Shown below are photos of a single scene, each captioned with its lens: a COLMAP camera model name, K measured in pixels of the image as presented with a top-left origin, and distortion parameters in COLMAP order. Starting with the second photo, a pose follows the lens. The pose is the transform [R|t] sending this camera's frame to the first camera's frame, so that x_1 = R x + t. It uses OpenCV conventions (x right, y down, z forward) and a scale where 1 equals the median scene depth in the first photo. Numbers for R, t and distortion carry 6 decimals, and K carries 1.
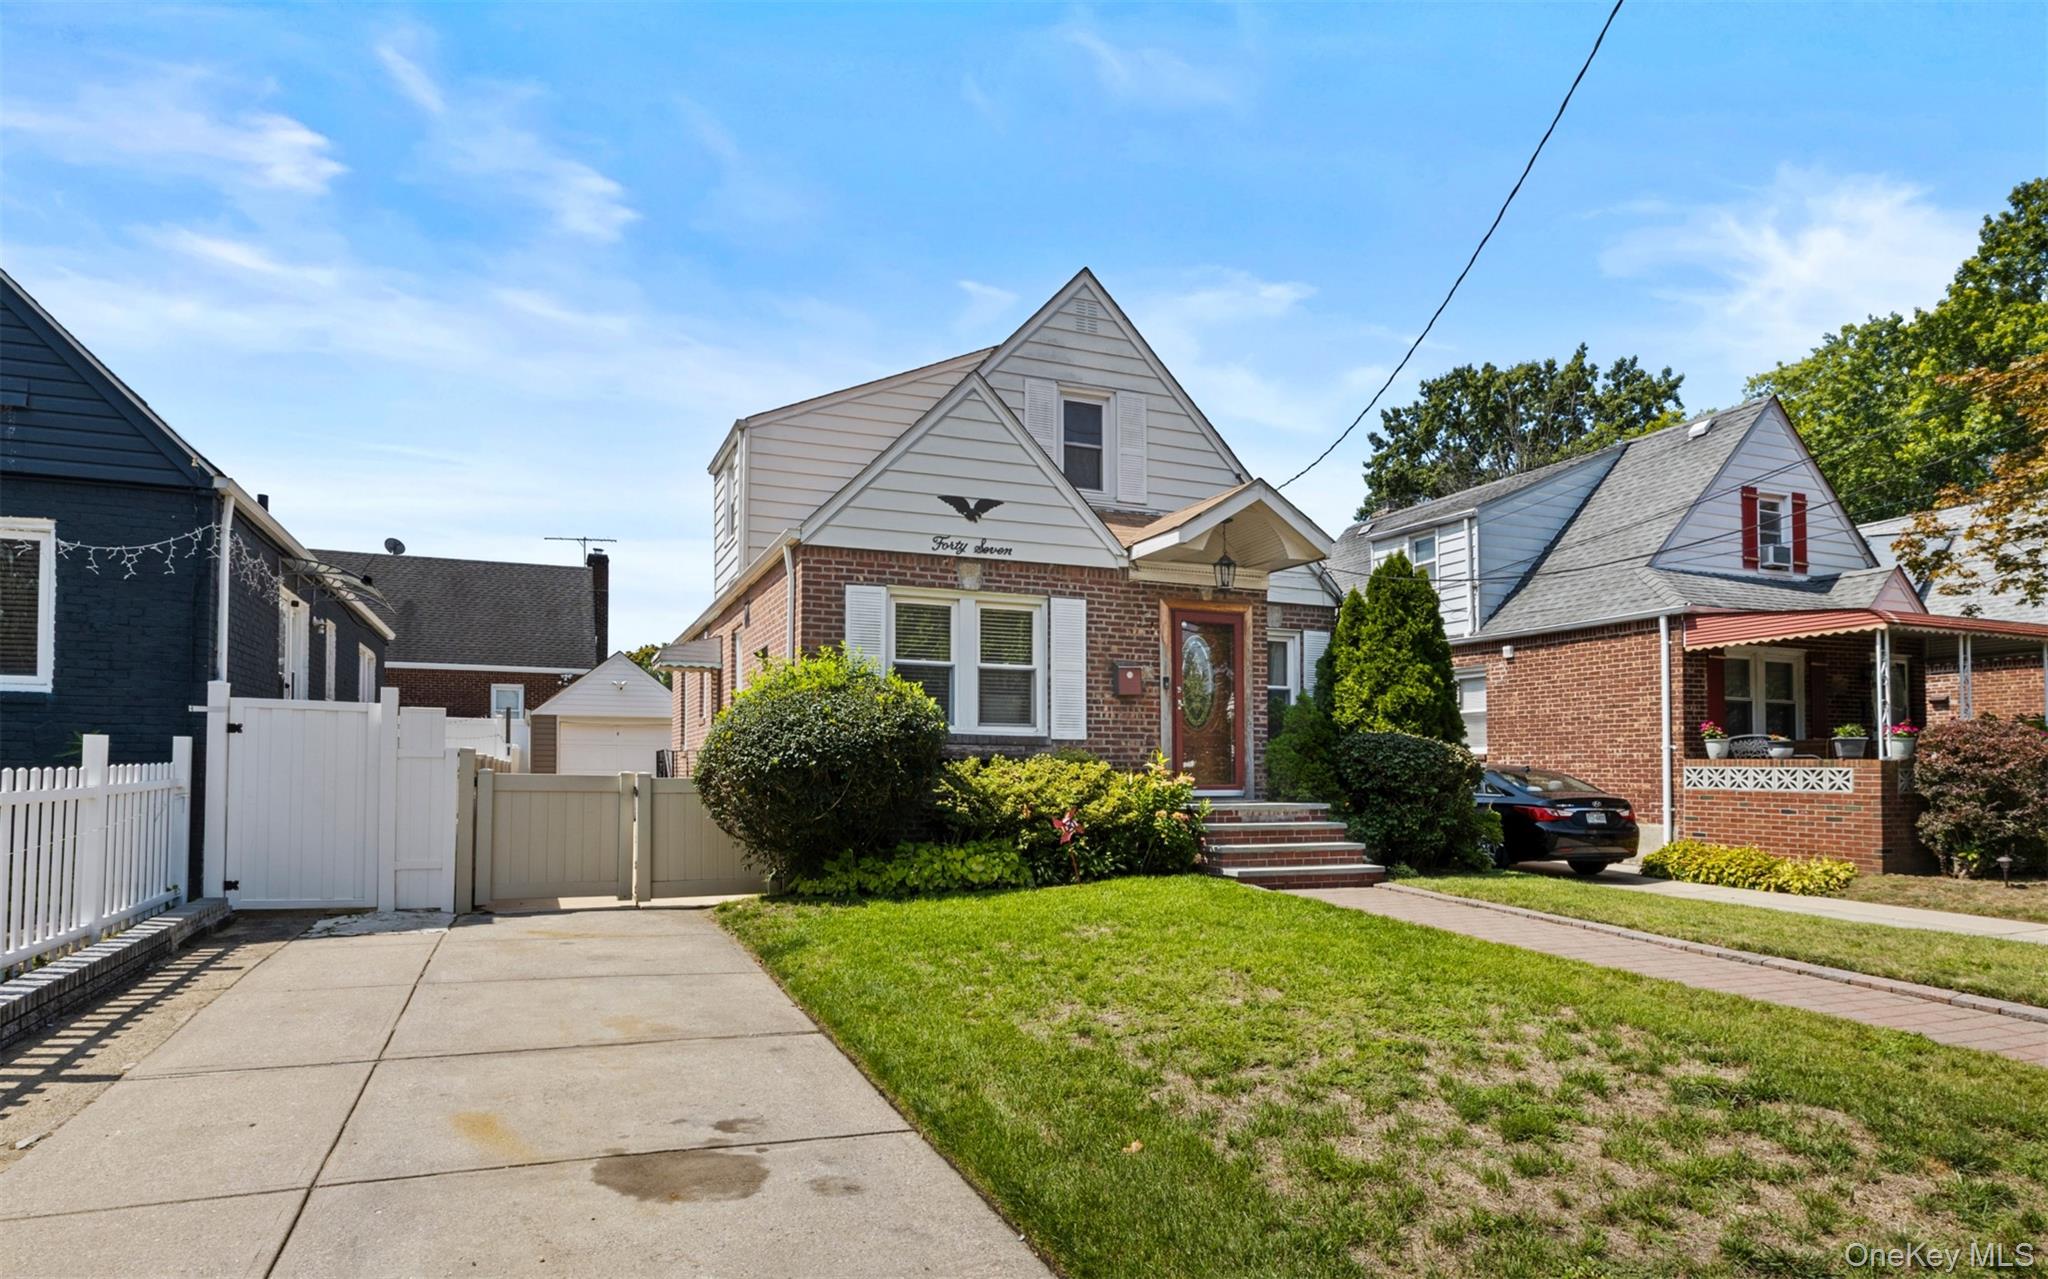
lens RADIAL K [[1154.6, 0, 1022.3], [0, 1154.6, 741.8], [0, 0, 1]] dist [-0.000187, -0.000652]
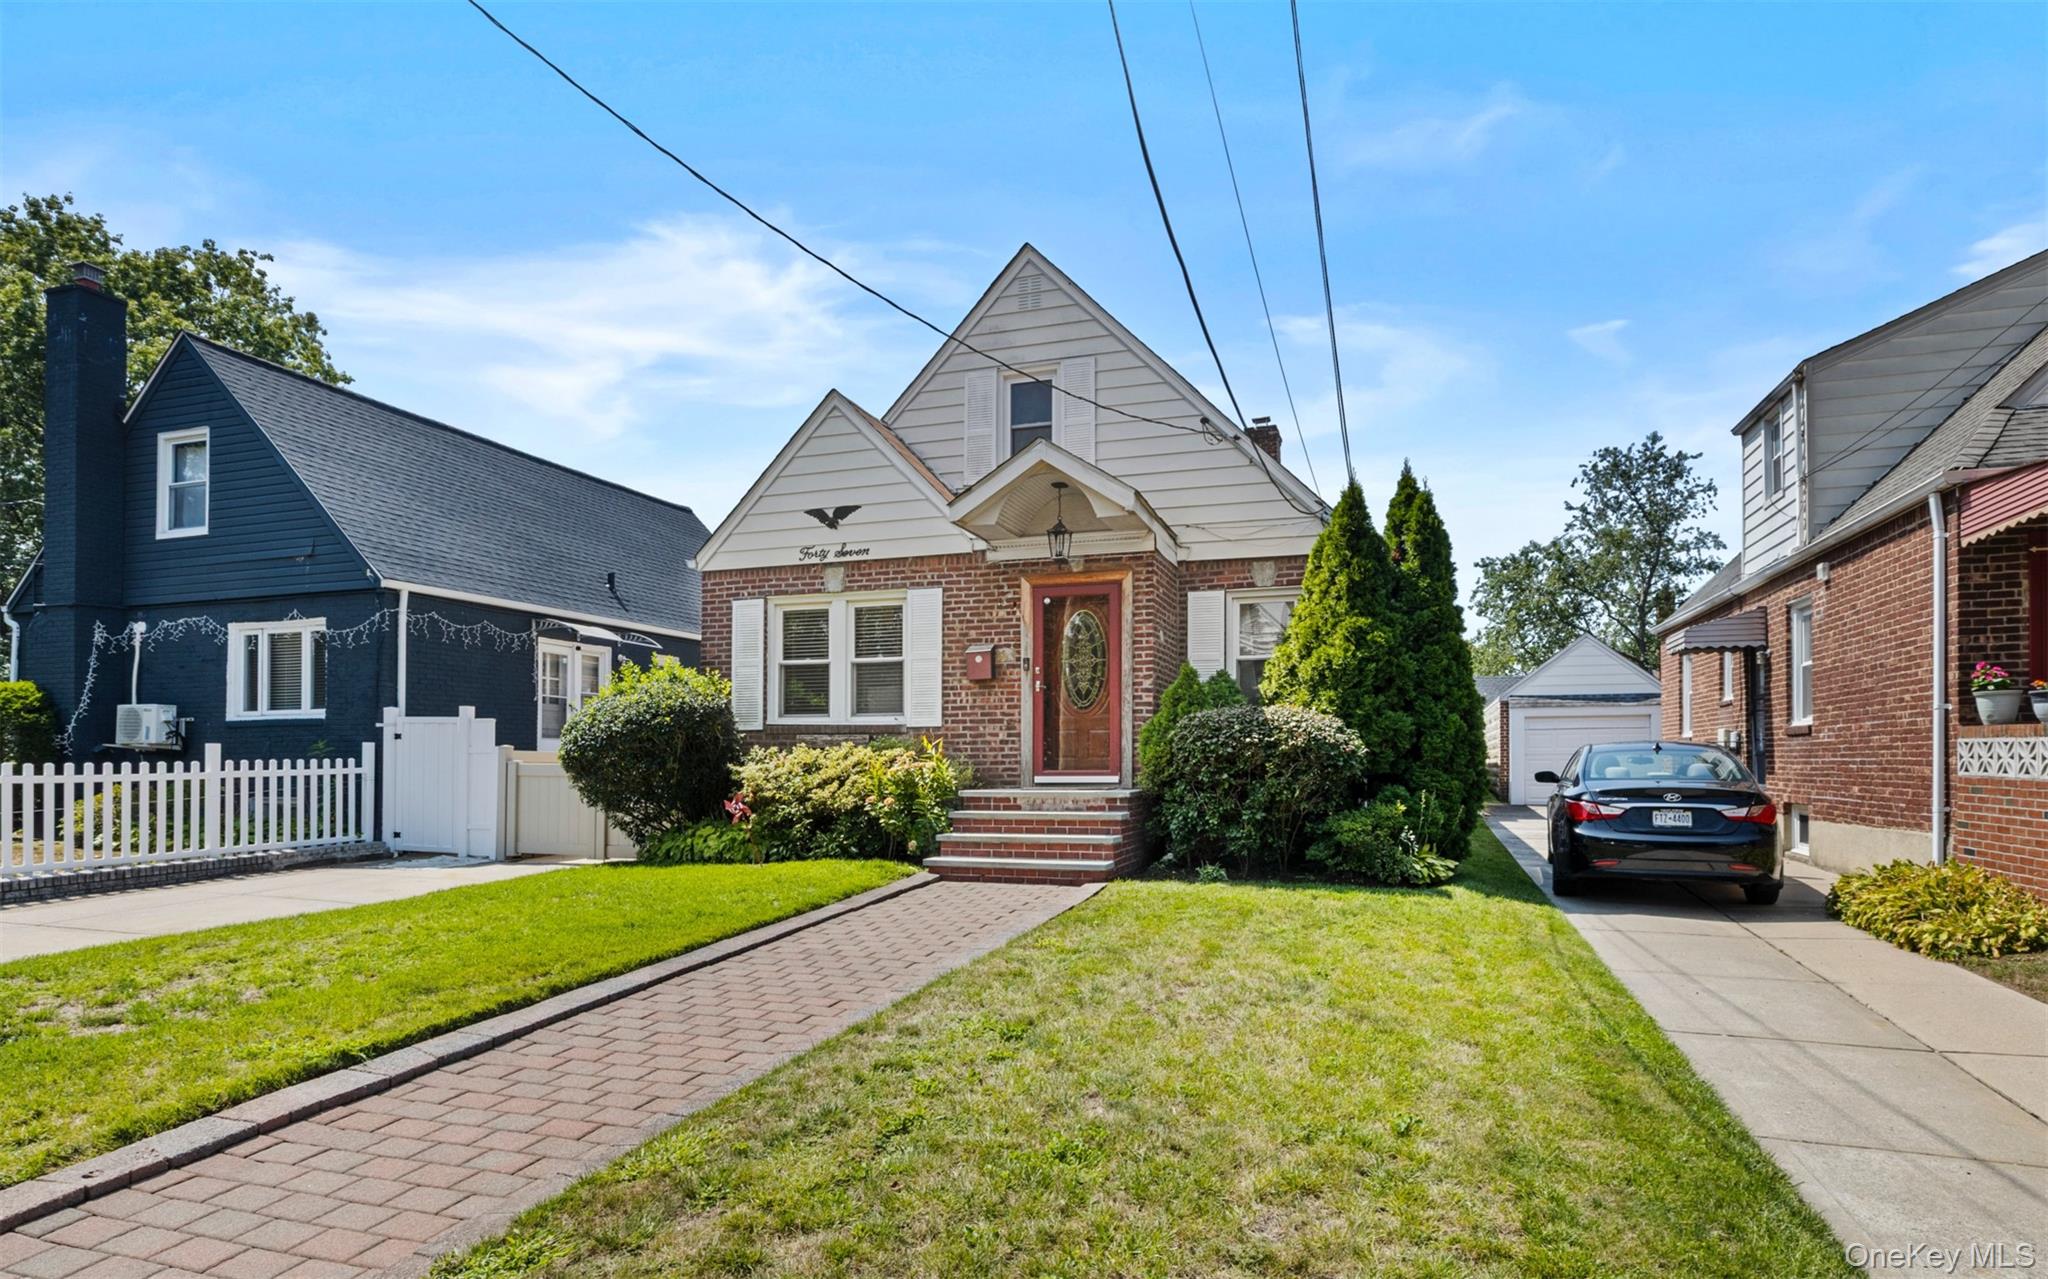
lens RADIAL K [[1114.0, 0, 1022.4], [0, 1114.0, 754.2], [0, 0, 1]] dist [-0.000245, 0.000157]
pose [[0.758064, -0.012529, -0.652060, 0.751620], [0.025416, 0.999623, 0.010341, 0.014456], [0.651685, -0.024412, 0.758097, 0.306842]]
